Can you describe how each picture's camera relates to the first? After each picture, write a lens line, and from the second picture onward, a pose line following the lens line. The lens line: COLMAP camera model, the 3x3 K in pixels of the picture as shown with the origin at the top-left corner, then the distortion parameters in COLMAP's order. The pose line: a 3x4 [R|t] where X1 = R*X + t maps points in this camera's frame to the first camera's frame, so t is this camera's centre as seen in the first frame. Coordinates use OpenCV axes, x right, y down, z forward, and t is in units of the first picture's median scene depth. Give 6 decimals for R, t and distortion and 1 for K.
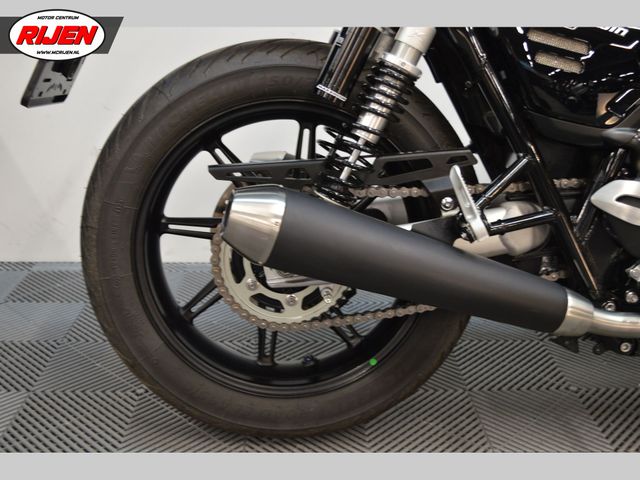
lens RADIAL K [[748.3, 0, 320.0], [0, 748.3, 240.0], [0, 0, 1]] dist [-0.004041, -0.237036]
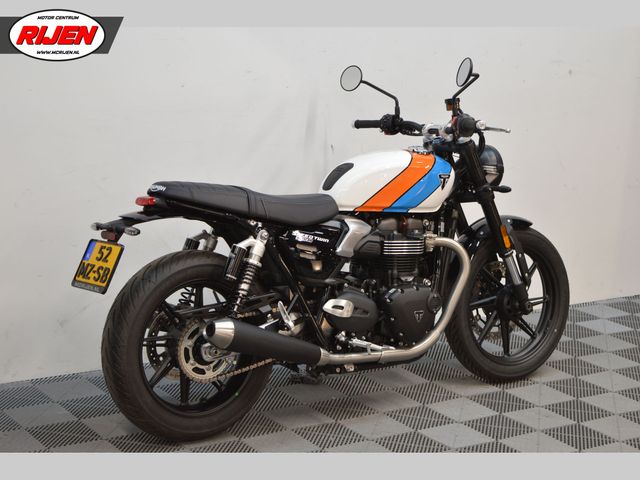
lens RADIAL K [[1330.6, 0, 320.0], [0, 1330.6, 240.0], [0, 0, 1]] dist [-0.017683, -0.036112]
pose [[0.835208, -0.077182, 0.544491, -1.892044], [0.130959, 0.989533, -0.060615, -0.012314], [-0.534113, 0.121932, 0.836574, -2.530852]]
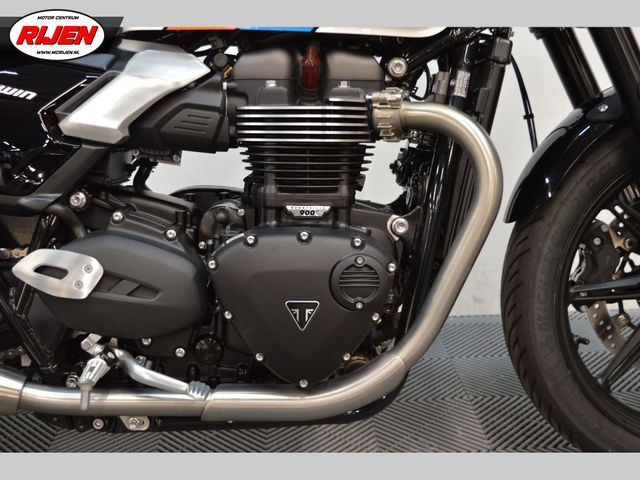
lens RADIAL K [[801.3, 0, 320.0], [0, 801.3, 240.0], [0, 0, 1]] dist [-0.064986, -0.006363]
pose [[0.999307, -0.035645, -0.010689, 0.722396], [0.034856, 0.997169, -0.066633, -0.010892], [0.013034, 0.066214, 0.997720, -0.012785]]
